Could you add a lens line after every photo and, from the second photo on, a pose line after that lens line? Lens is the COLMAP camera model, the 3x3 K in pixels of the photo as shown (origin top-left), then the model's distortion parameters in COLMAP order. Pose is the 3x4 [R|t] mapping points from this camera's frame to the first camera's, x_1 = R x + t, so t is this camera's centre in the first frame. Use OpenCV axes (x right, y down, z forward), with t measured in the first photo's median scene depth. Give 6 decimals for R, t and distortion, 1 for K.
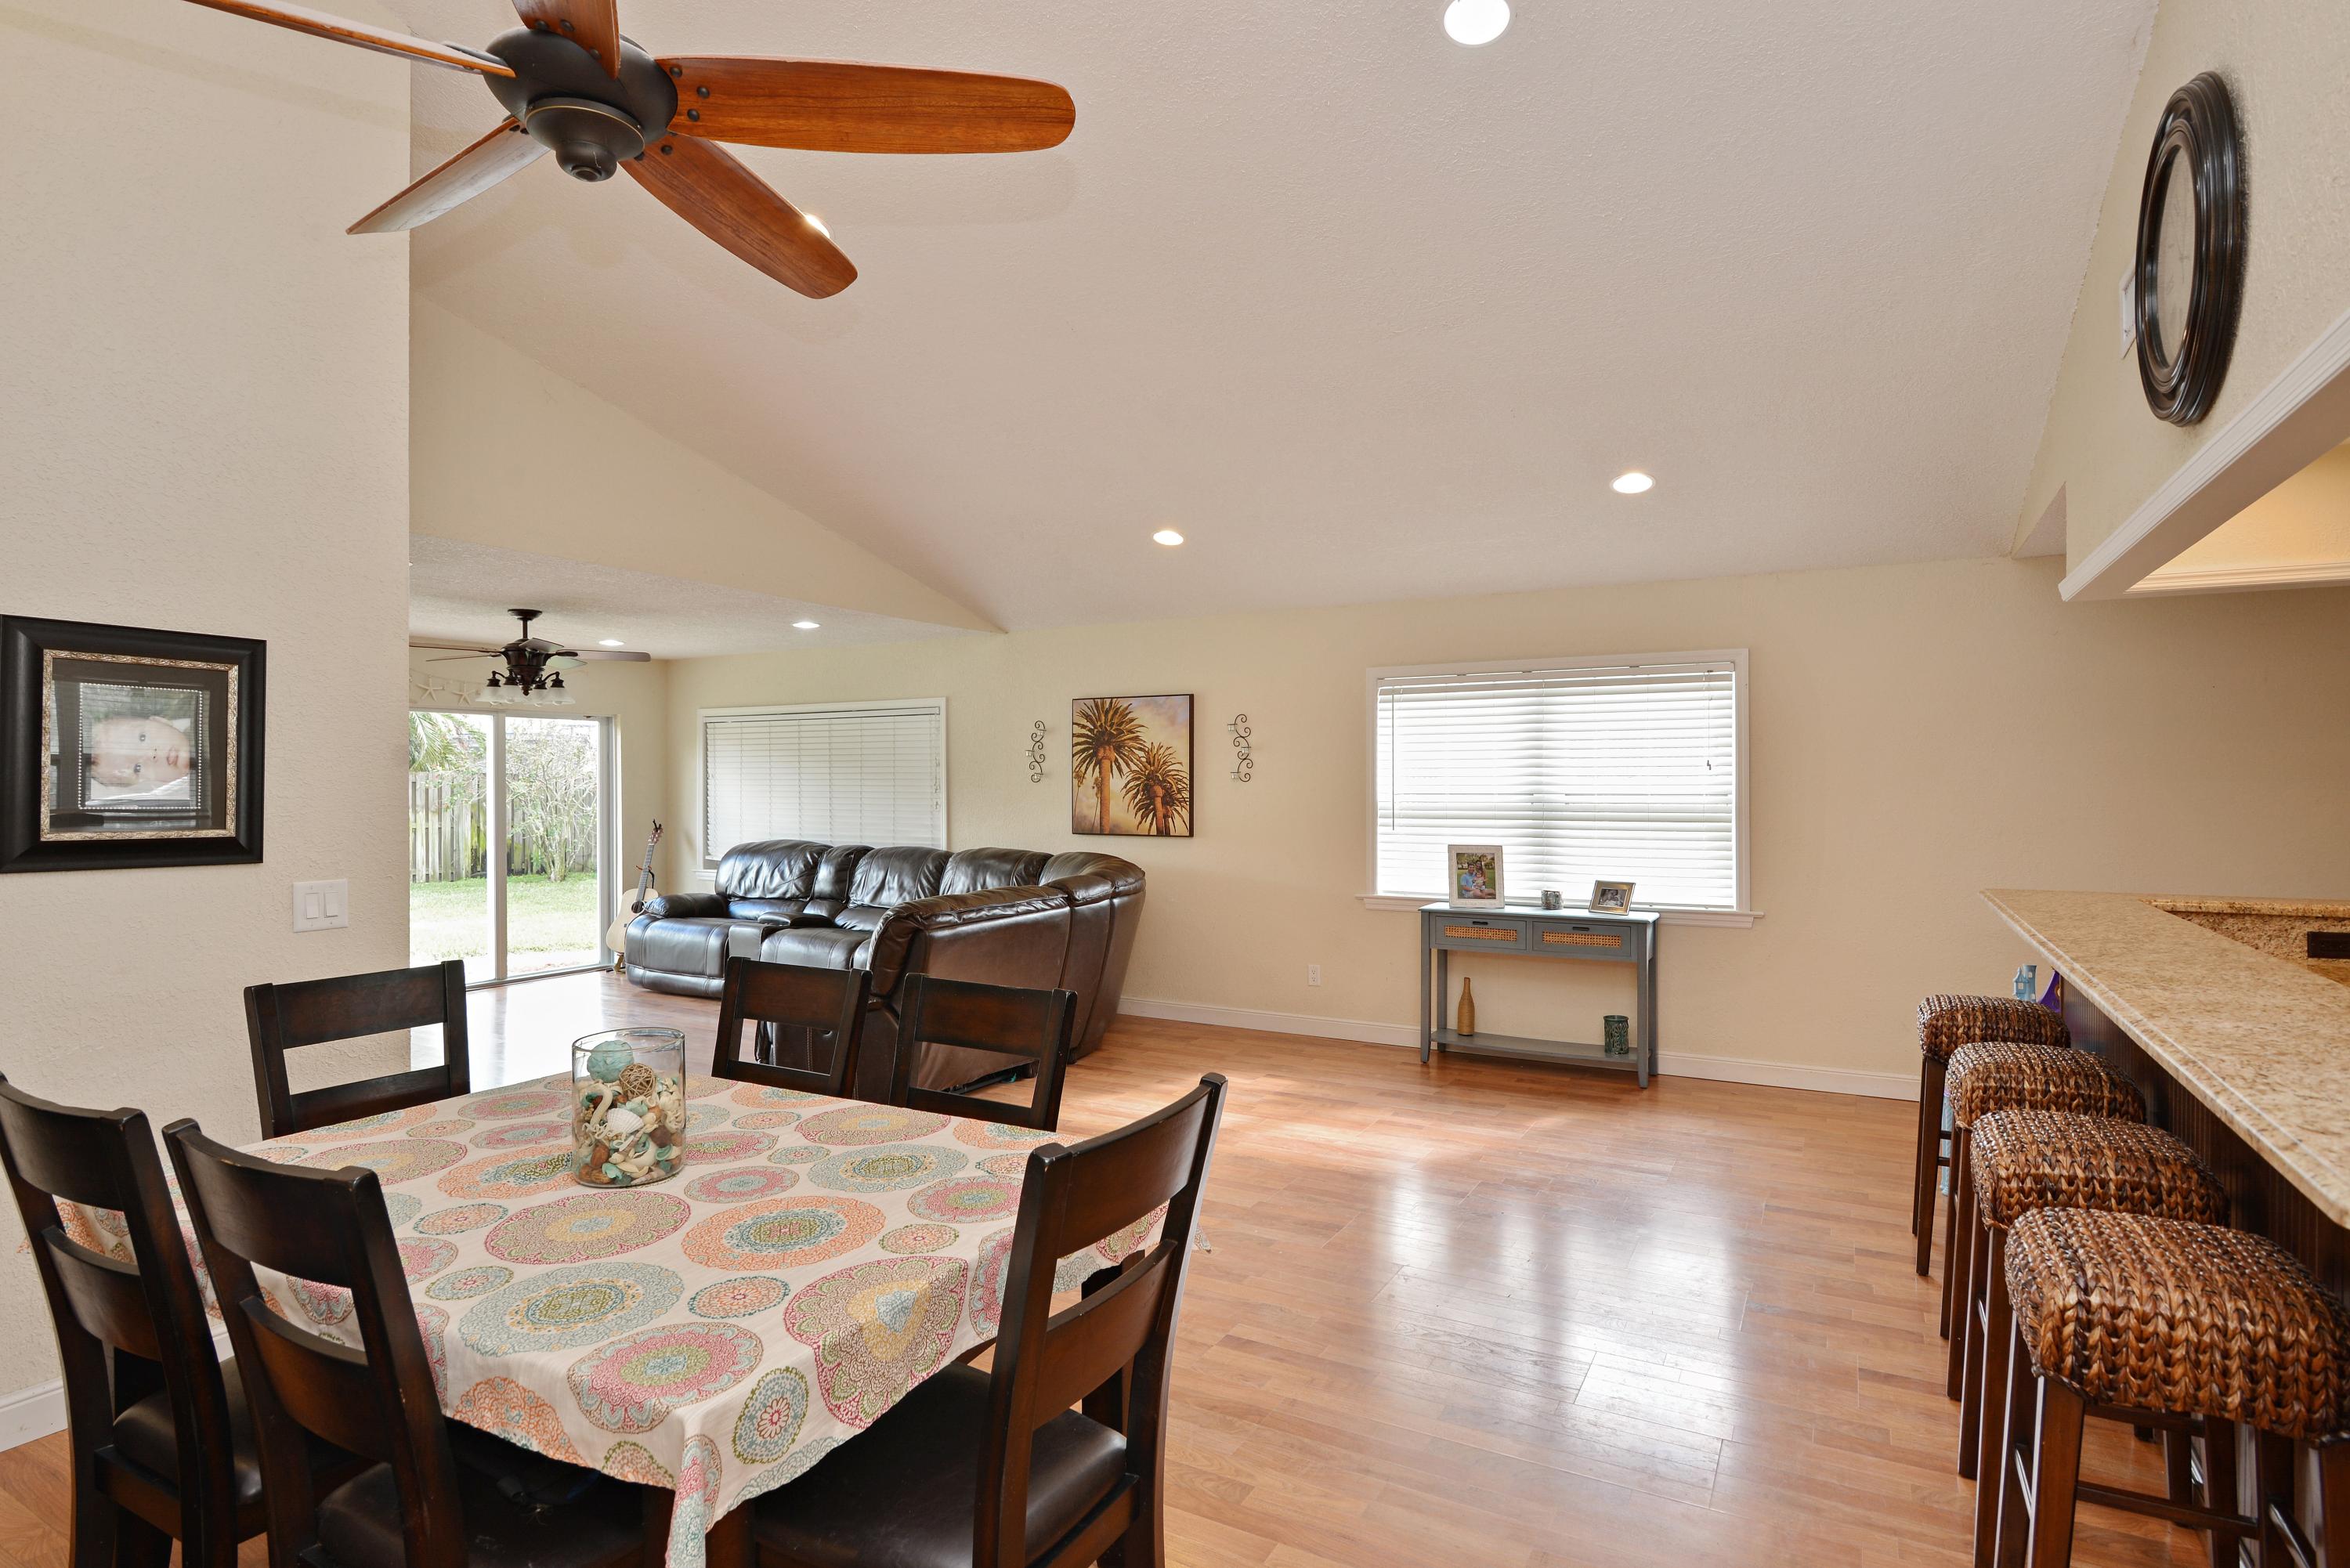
lens RADIAL K [[1179.4, 0, 1175.0], [0, 1179.4, 784.0], [0, 0, 1]] dist [0.000954, 0.000607]
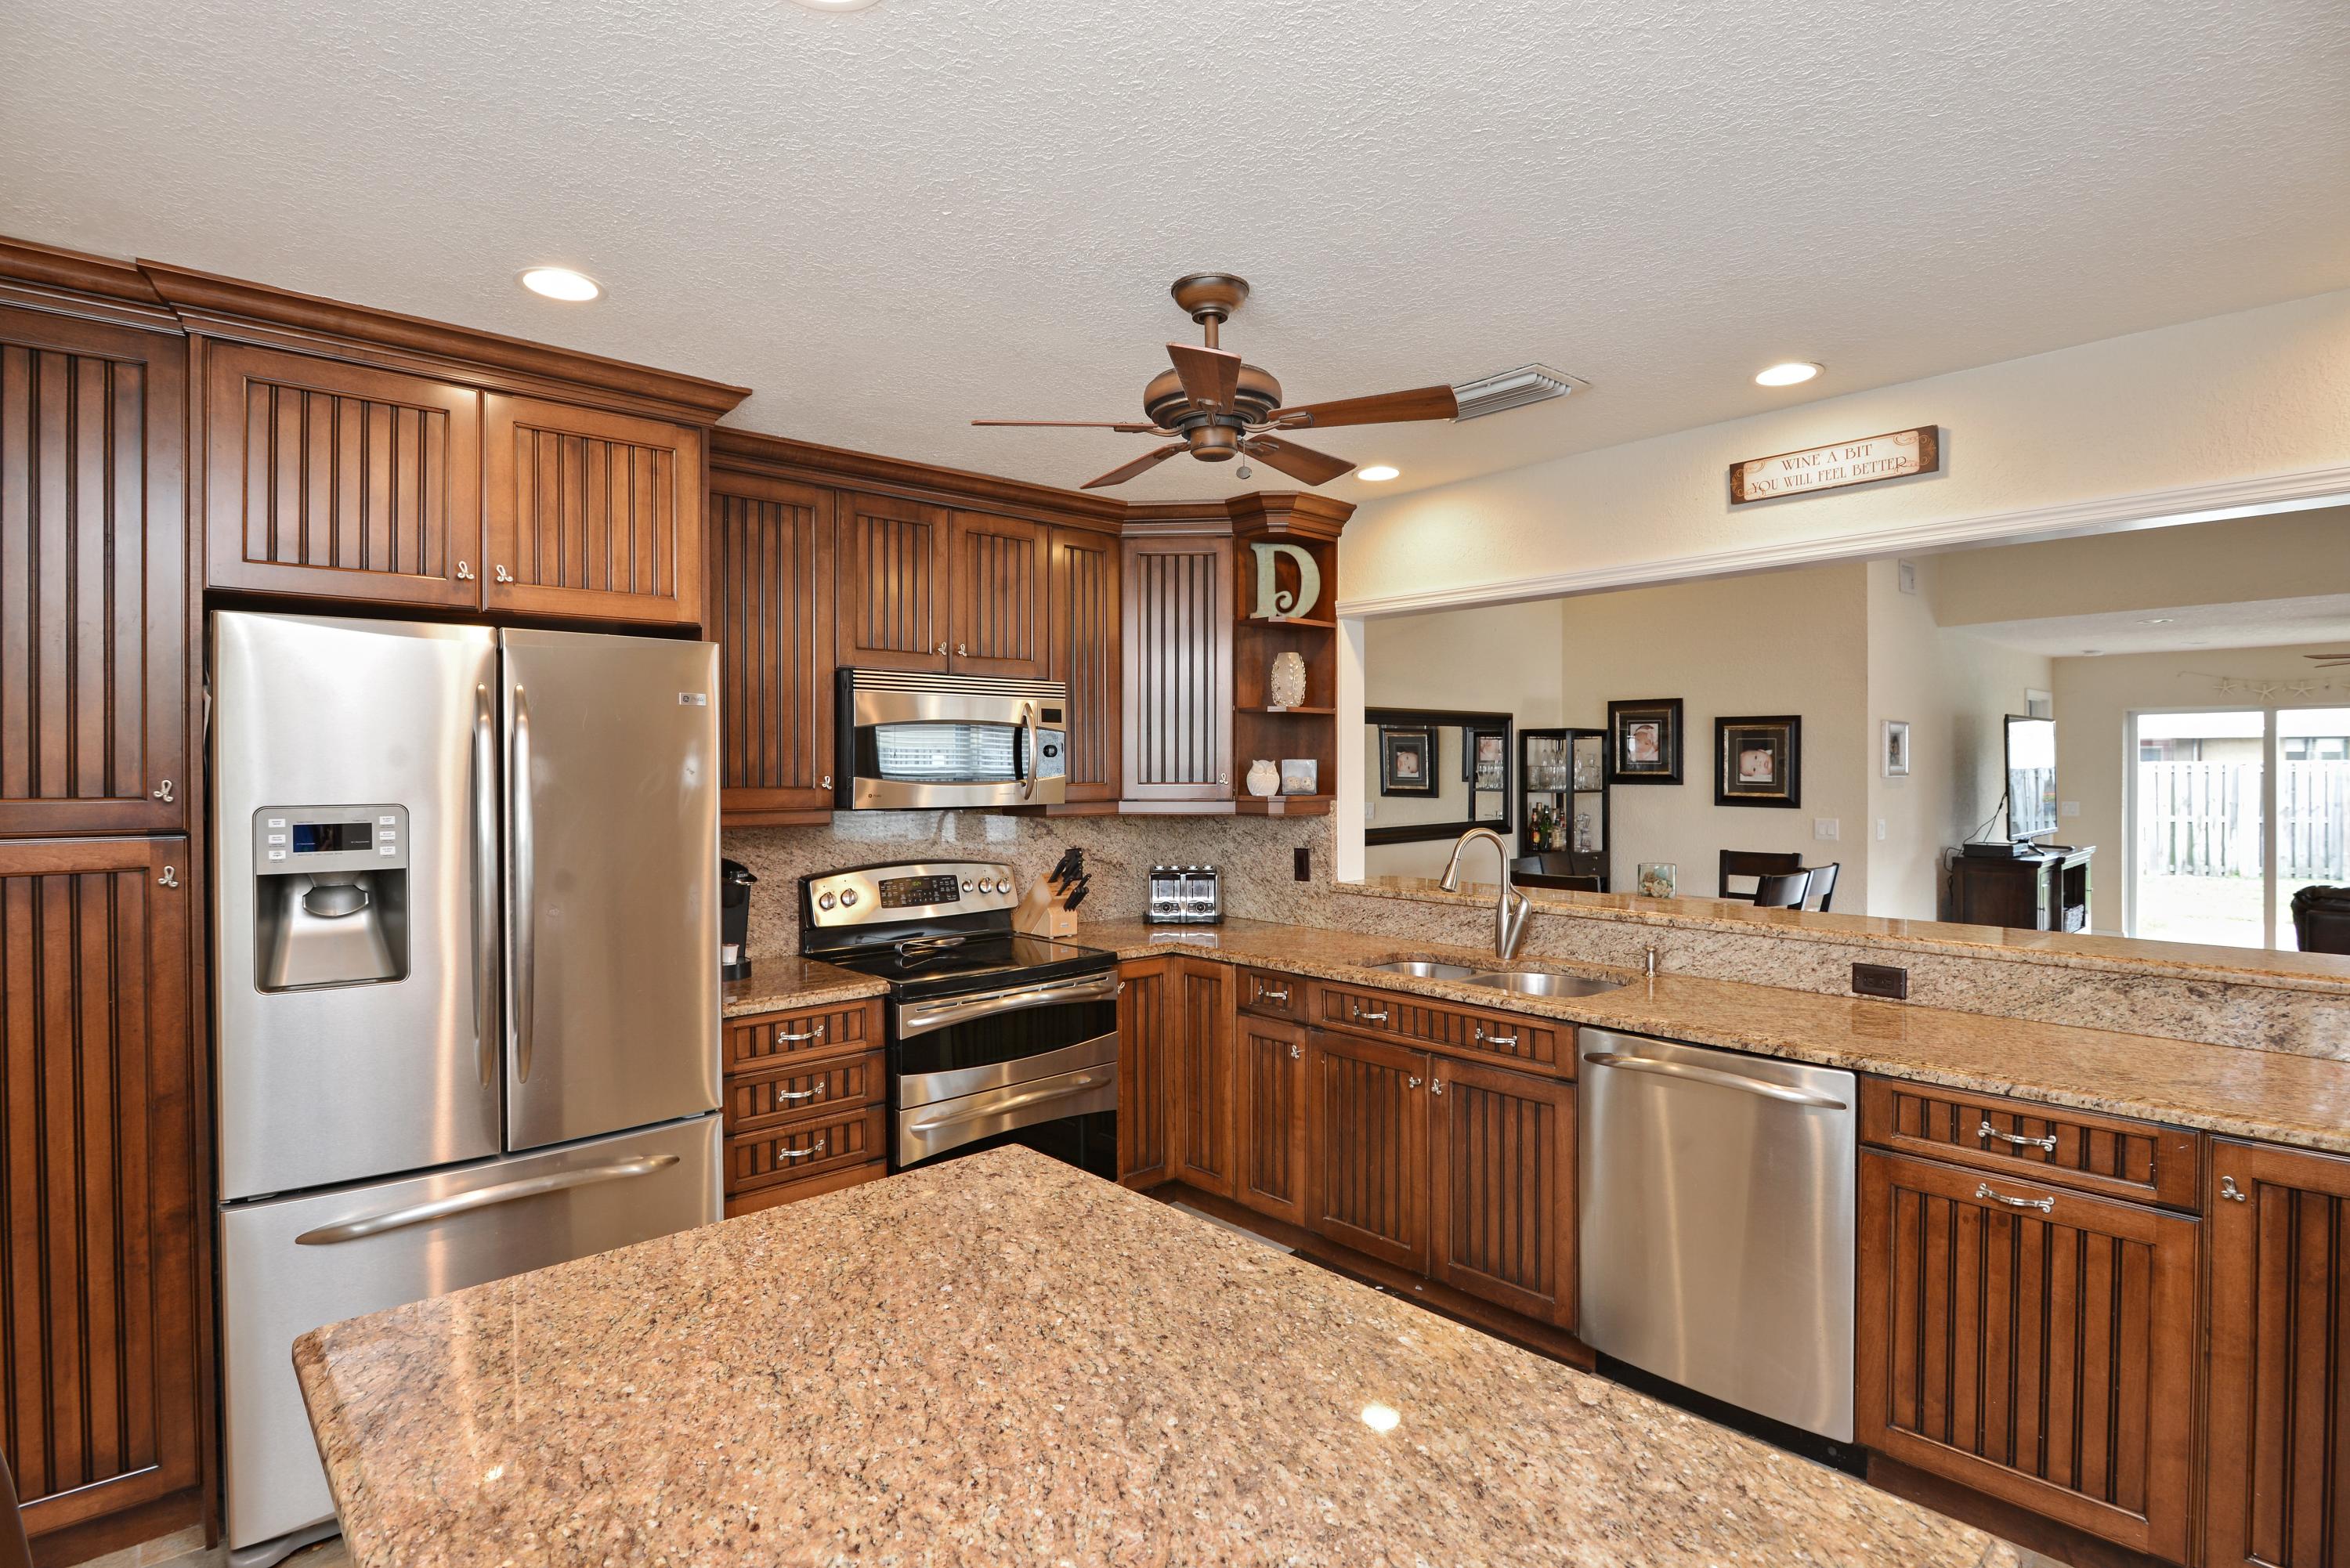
lens RADIAL K [[1172.8, 0, 1175.0], [0, 1172.8, 784.0], [0, 0, 1]] dist [0.001121, 0.000521]
pose [[-0.327348, 0.012779, -0.944817, 0.710176], [0.004040, 0.999918, 0.012125, -0.006990], [0.944895, 0.000152, -0.327373, 0.221543]]
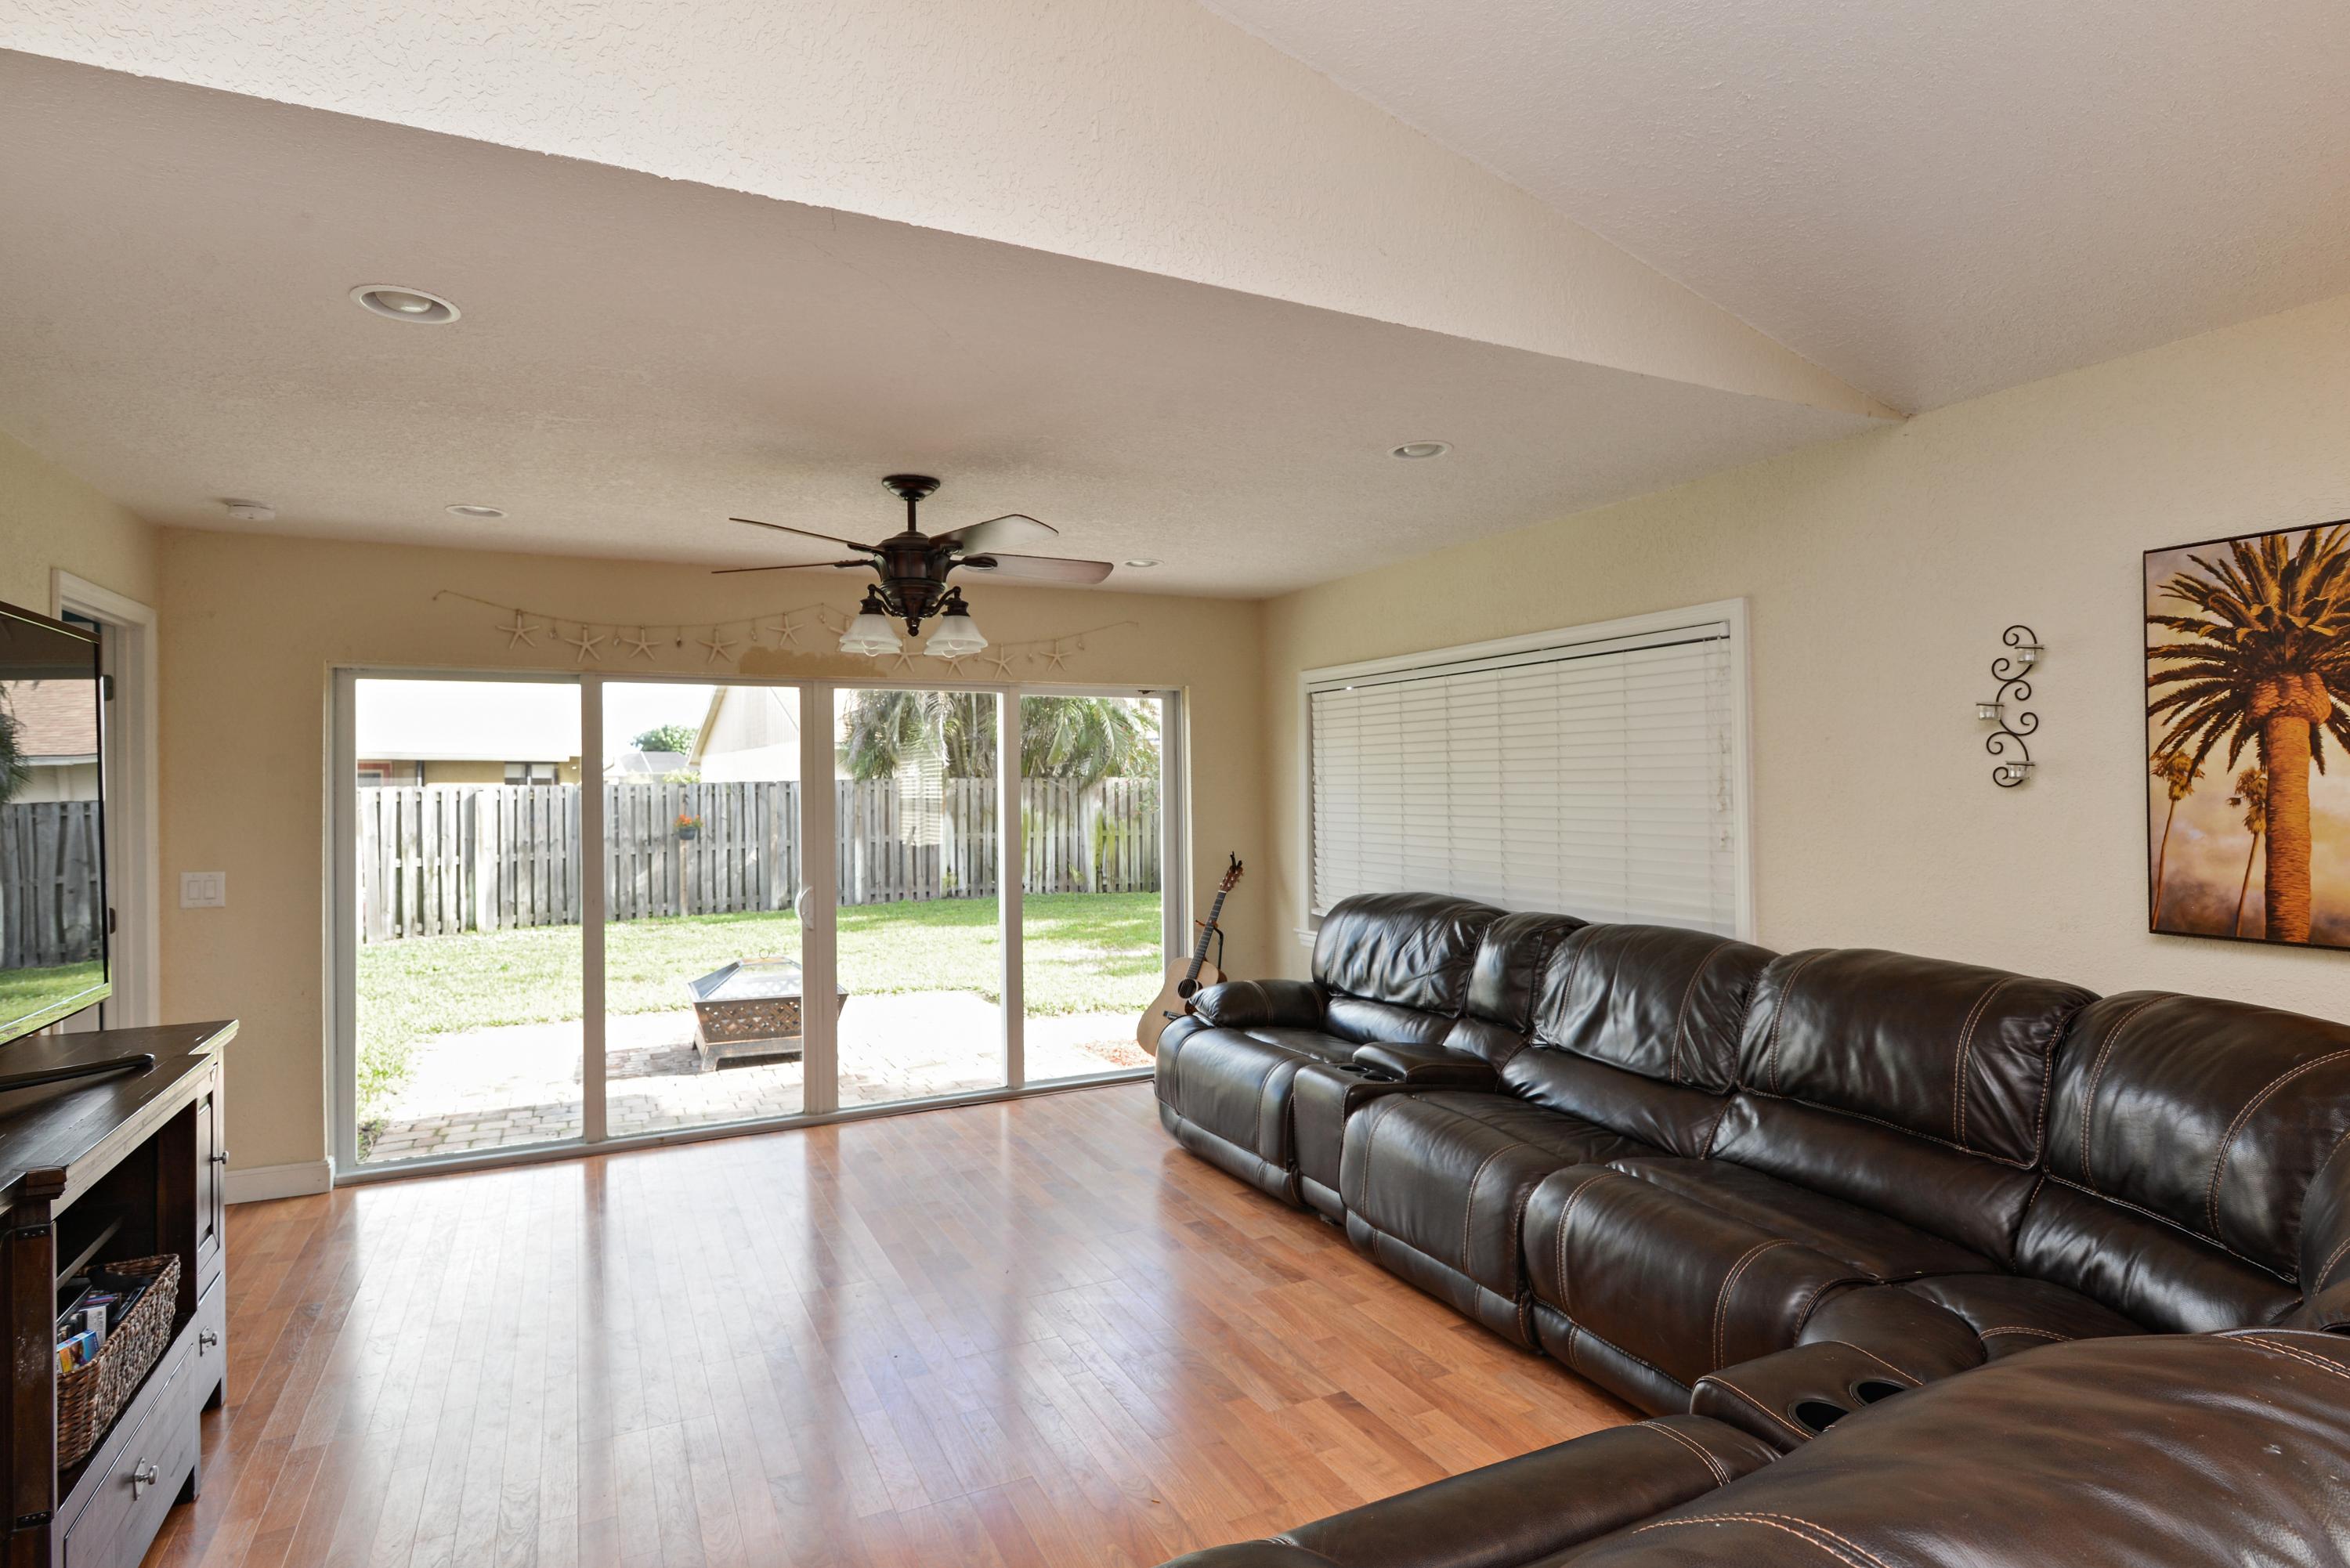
lens RADIAL K [[1179.4, 0, 1175.0], [0, 1179.4, 784.0], [0, 0, 1]] dist [0.000954, 0.000607]
pose [[0.820673, -0.008870, -0.571329, -0.119536], [0.008833, 0.999957, -0.002837, -0.003577], [0.571330, -0.002719, 0.820716, 0.524625]]
